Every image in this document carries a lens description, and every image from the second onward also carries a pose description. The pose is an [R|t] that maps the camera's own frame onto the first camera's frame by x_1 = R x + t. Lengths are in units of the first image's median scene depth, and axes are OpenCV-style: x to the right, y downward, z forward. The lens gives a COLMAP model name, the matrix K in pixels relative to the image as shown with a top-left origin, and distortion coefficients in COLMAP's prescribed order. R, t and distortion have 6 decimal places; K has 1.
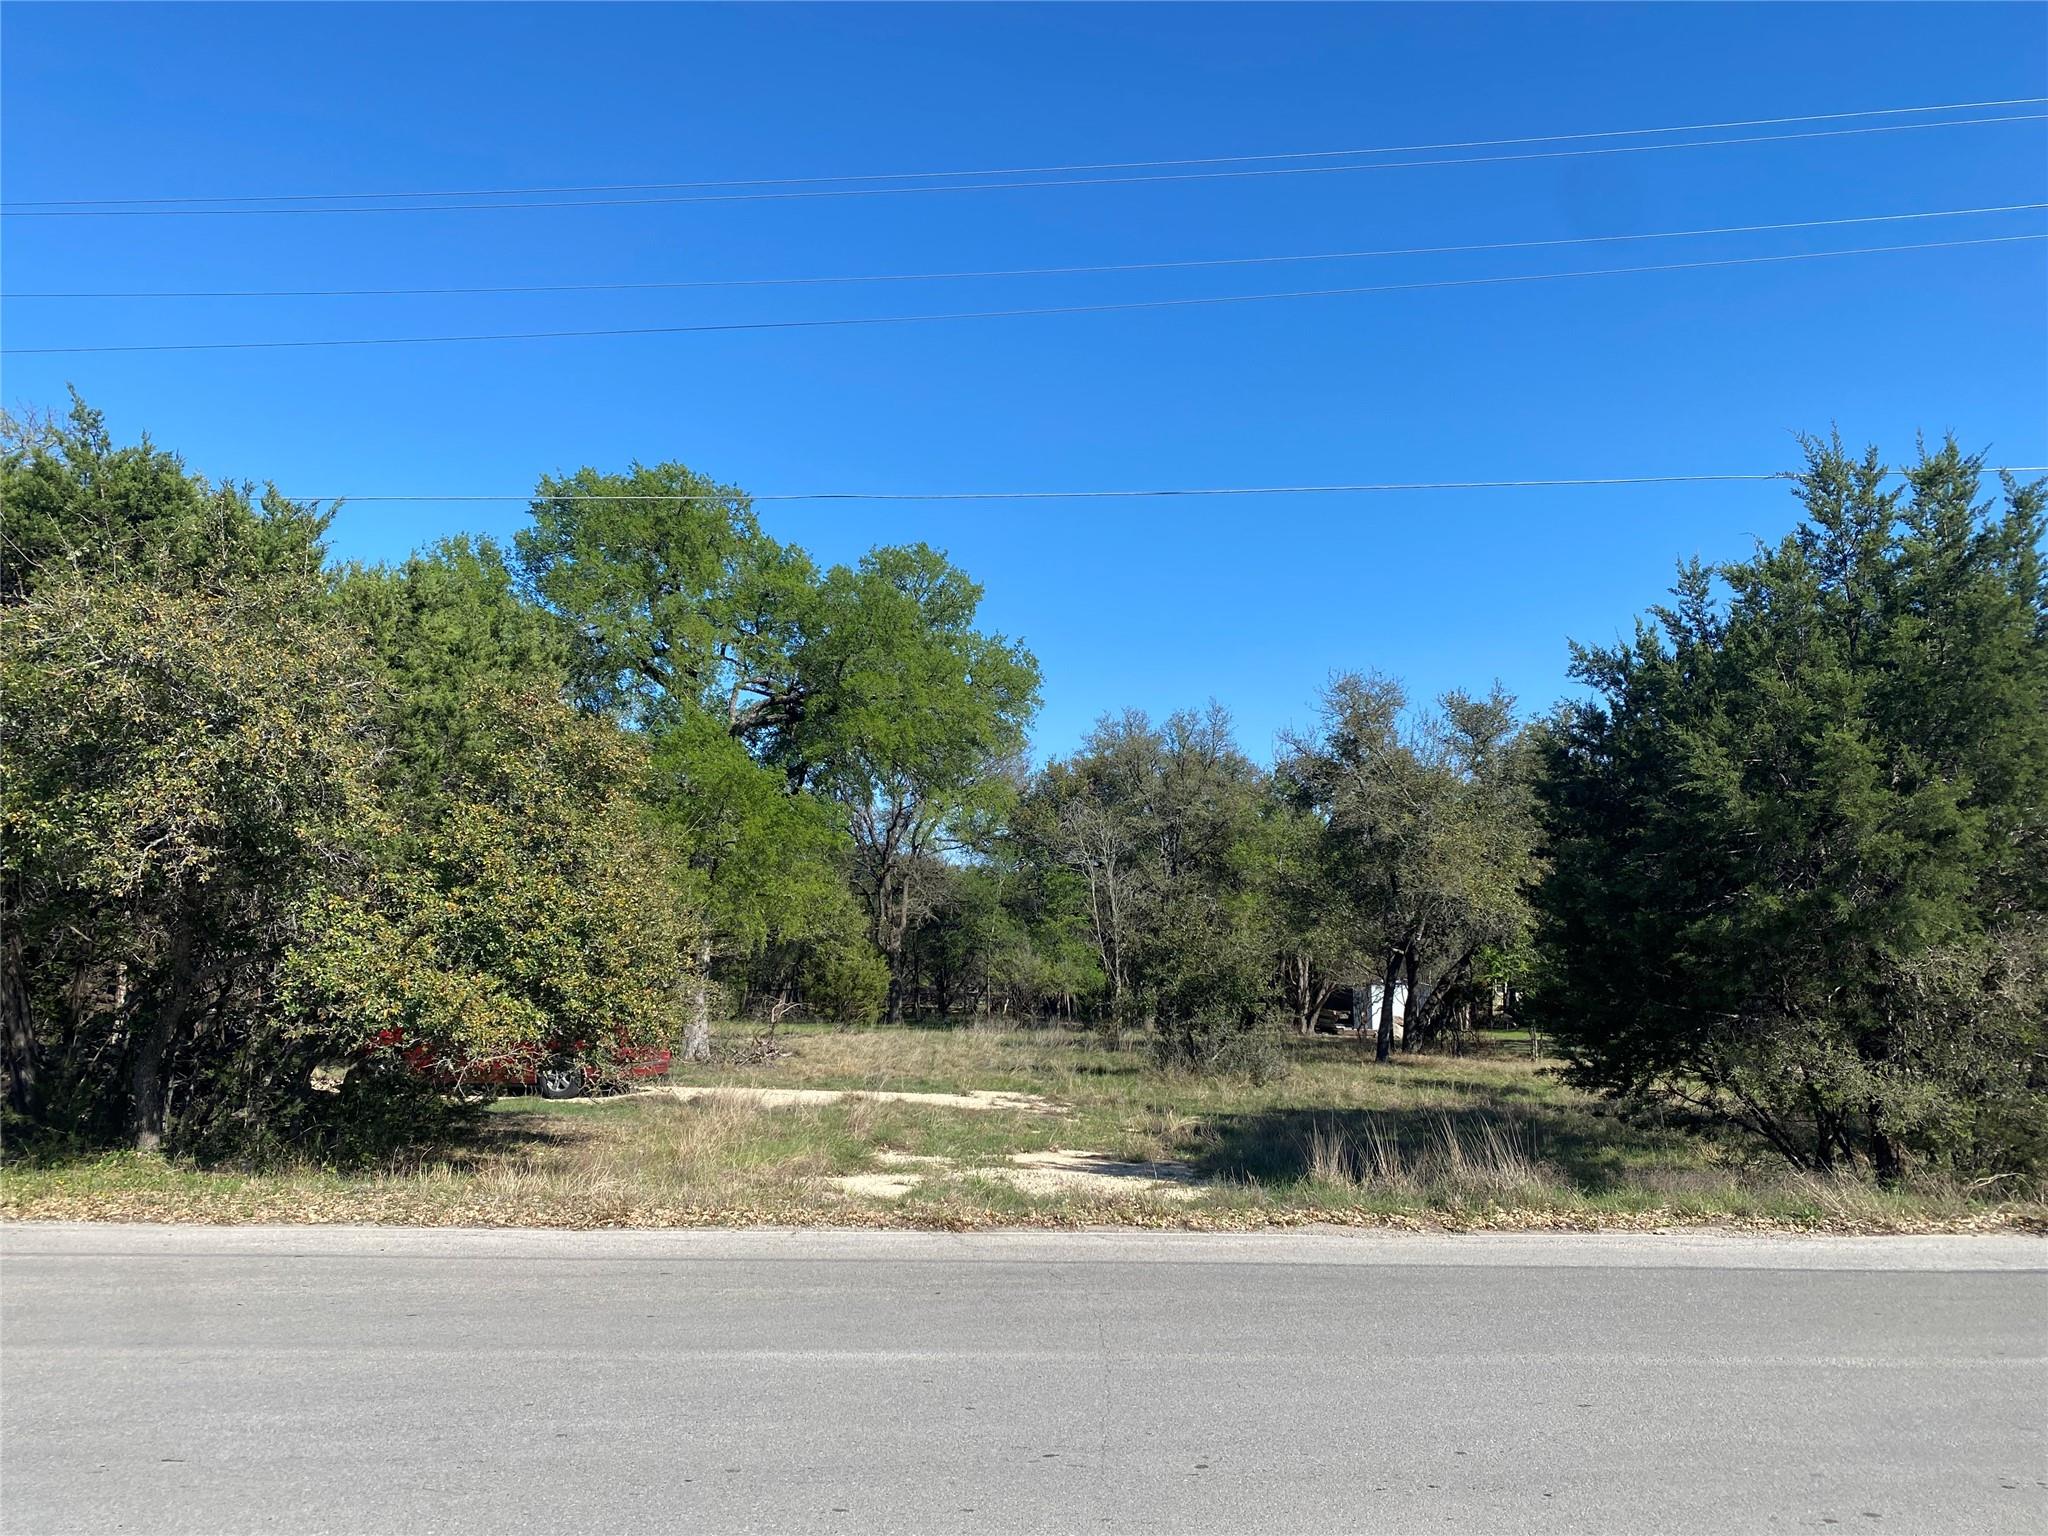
lens RADIAL K [[1560.2, 0, 1007.0], [0, 1560.2, 748.1], [0, 0, 1]] dist [0.040014, -0.041312]
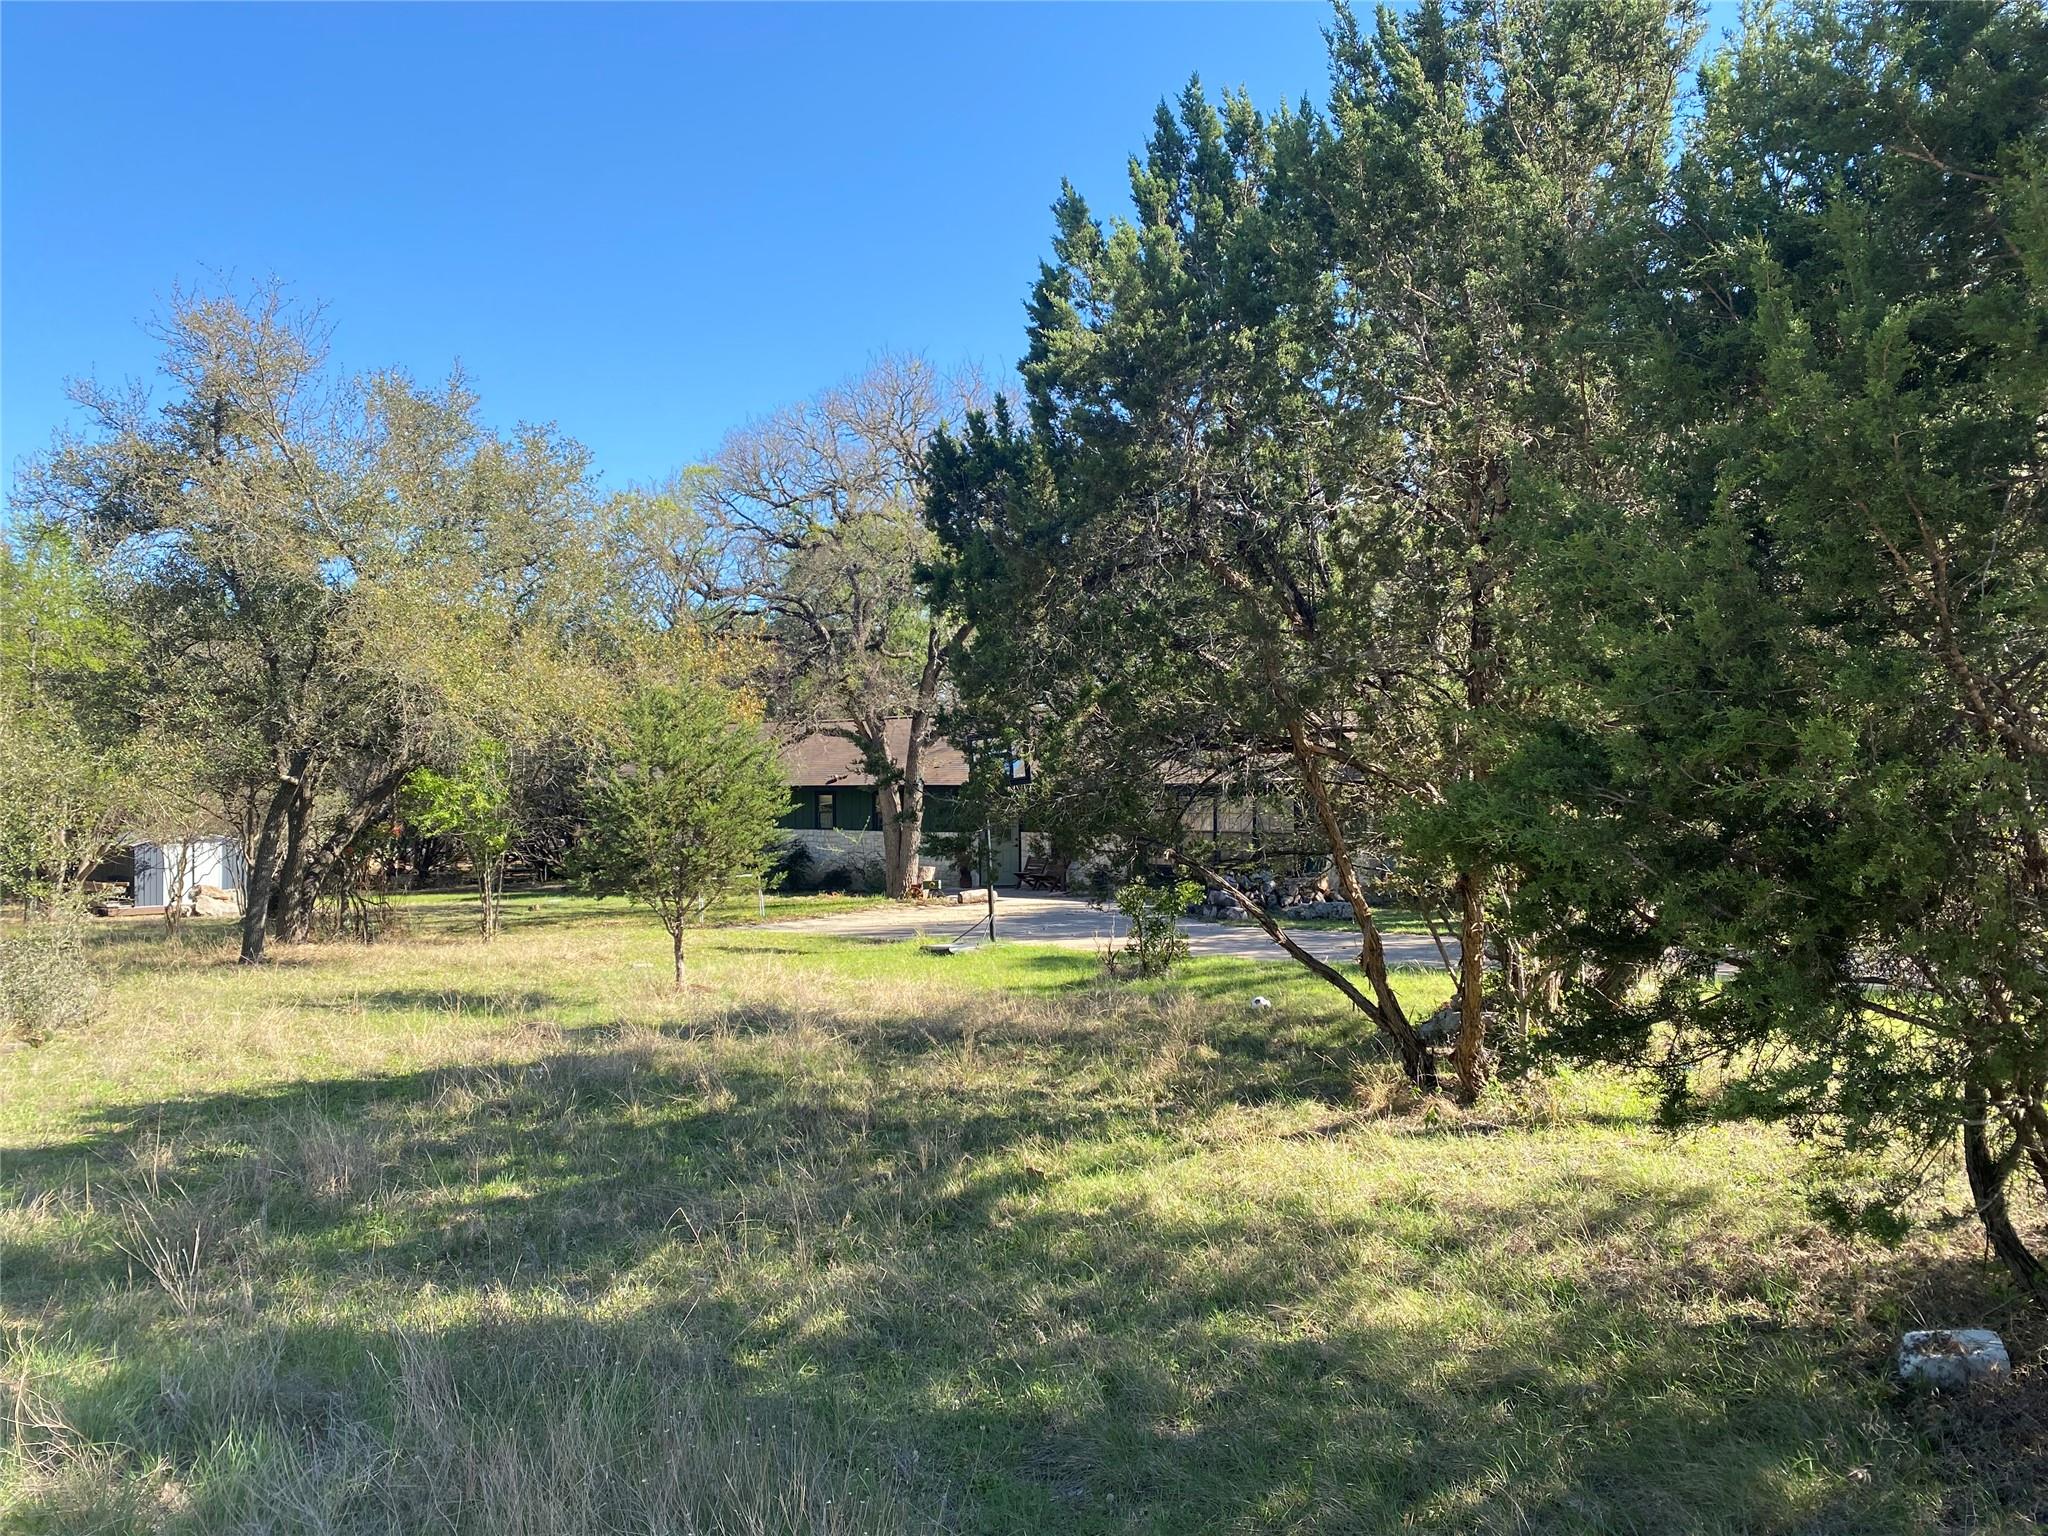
lens RADIAL K [[1560.2, 0, 1008.0], [0, 1560.2, 753.8], [0, 0, 1]] dist [0.040014, -0.041312]
pose [[0.730408, 0.005182, 0.682992, 0.128361], [-0.069567, 0.995335, 0.066844, 0.201469], [-0.679459, -0.096337, 0.727361, 1.241165]]
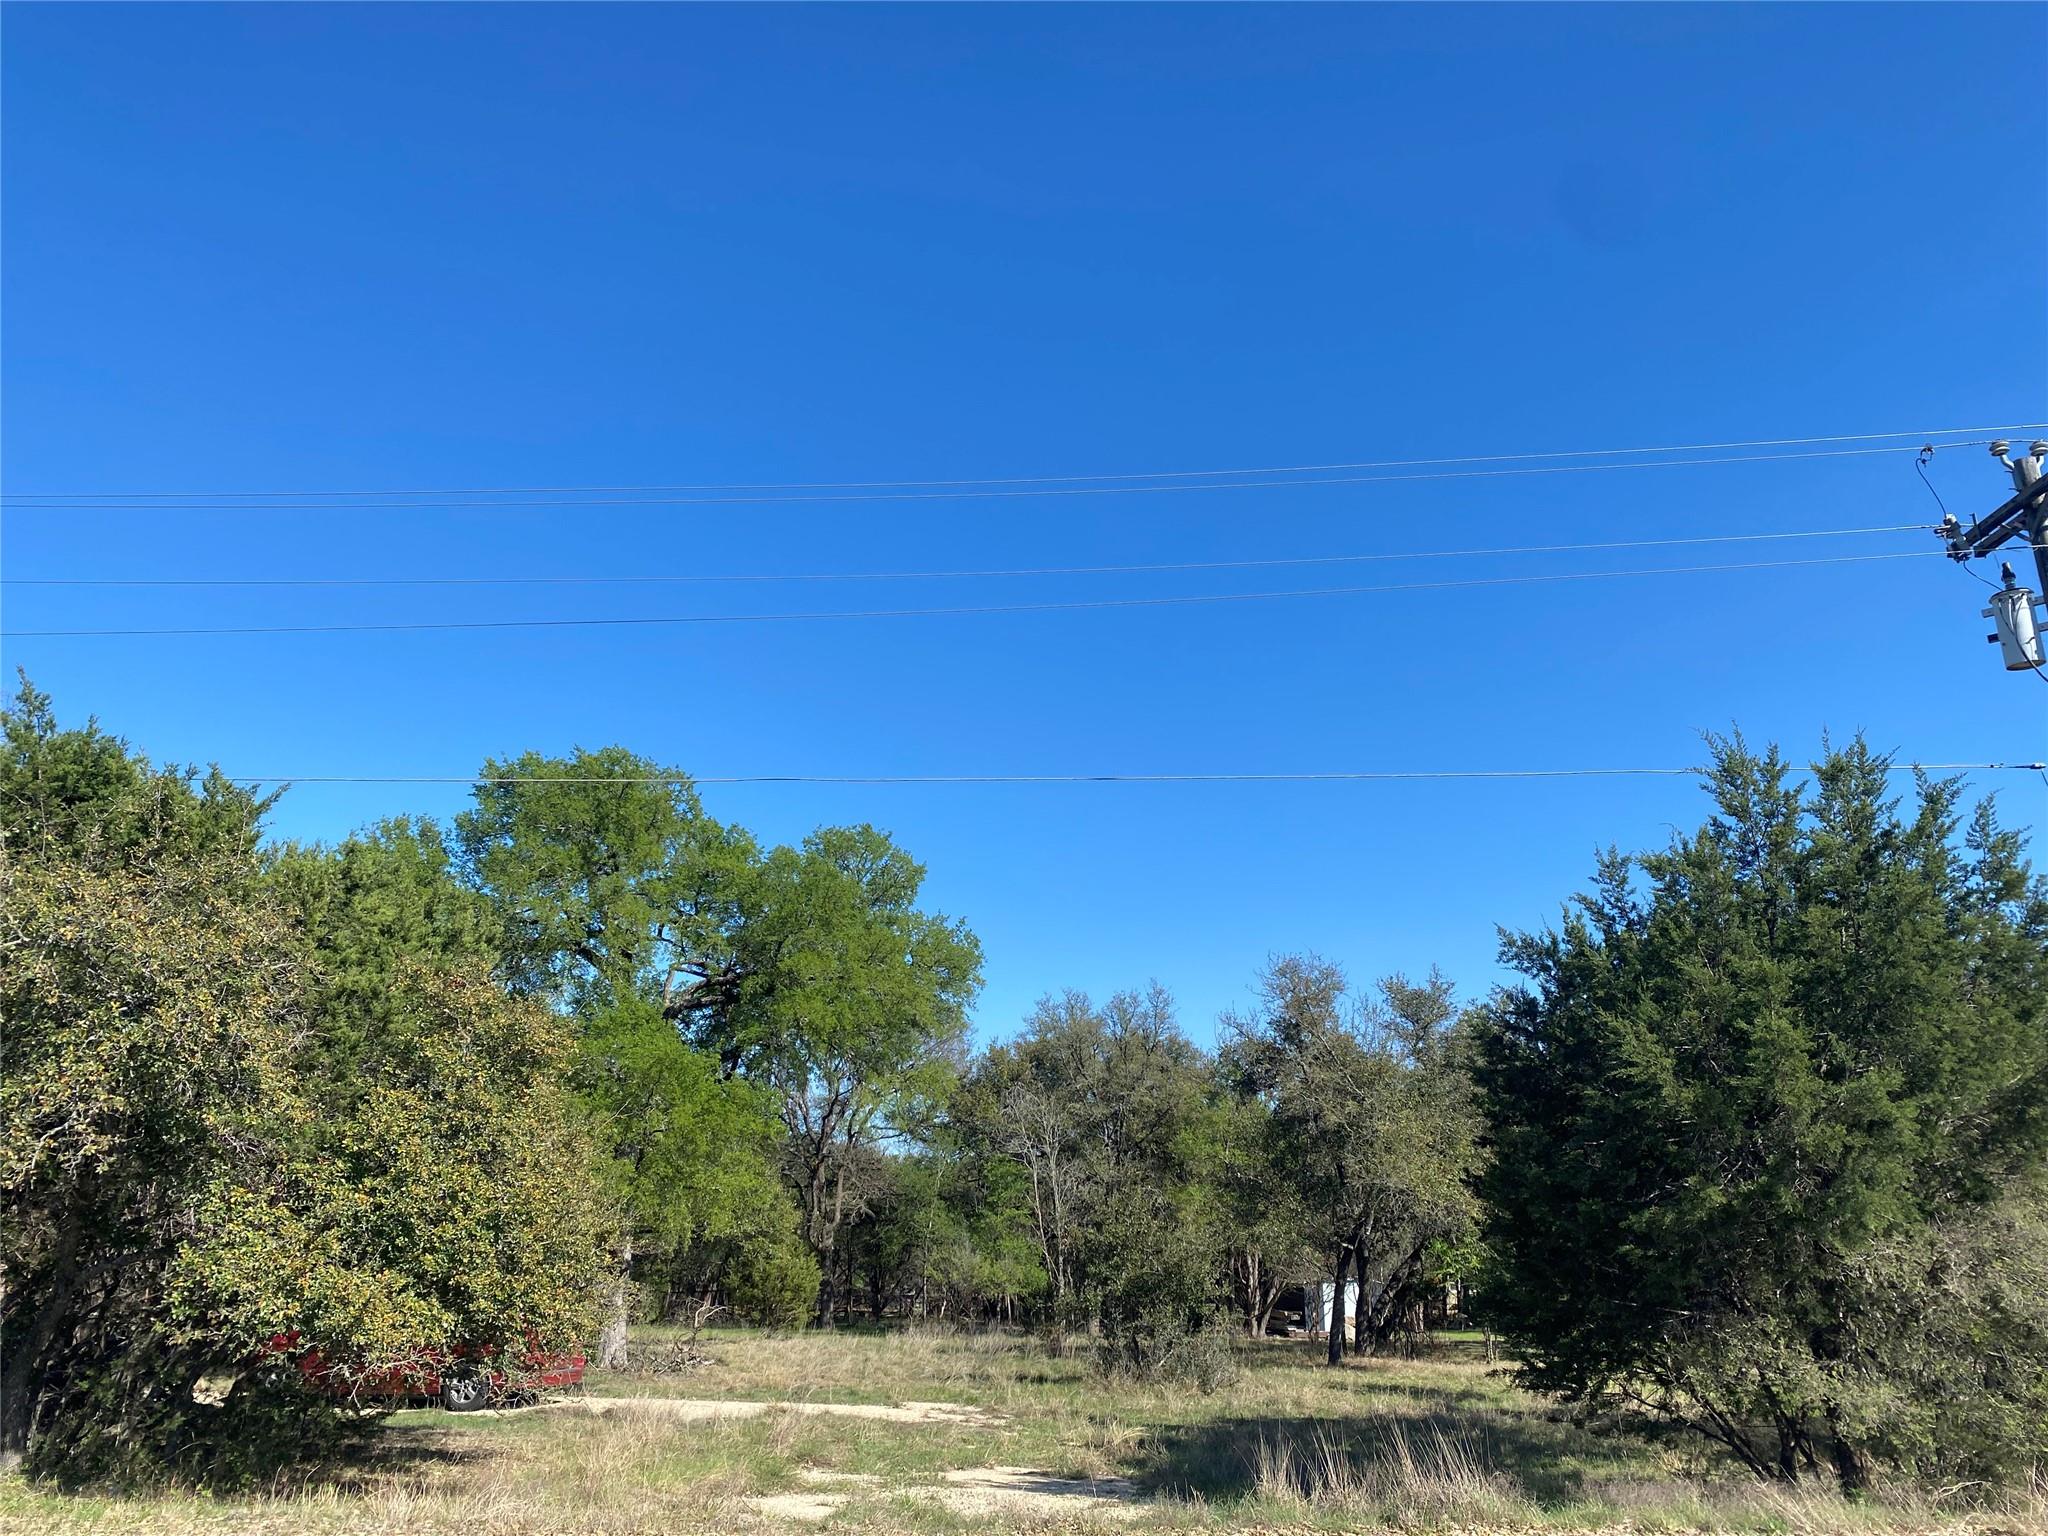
lens RADIAL K [[1560.2, 0, 1031.0], [0, 1560.2, 754.3], [0, 0, 1]] dist [0.040014, -0.041312]
pose [[0.998634, 0.011663, 0.050924, 0.001155], [-0.002571, 0.984552, -0.175072, 0.000049], [-0.052179, 0.174702, 0.983238, -0.005104]]
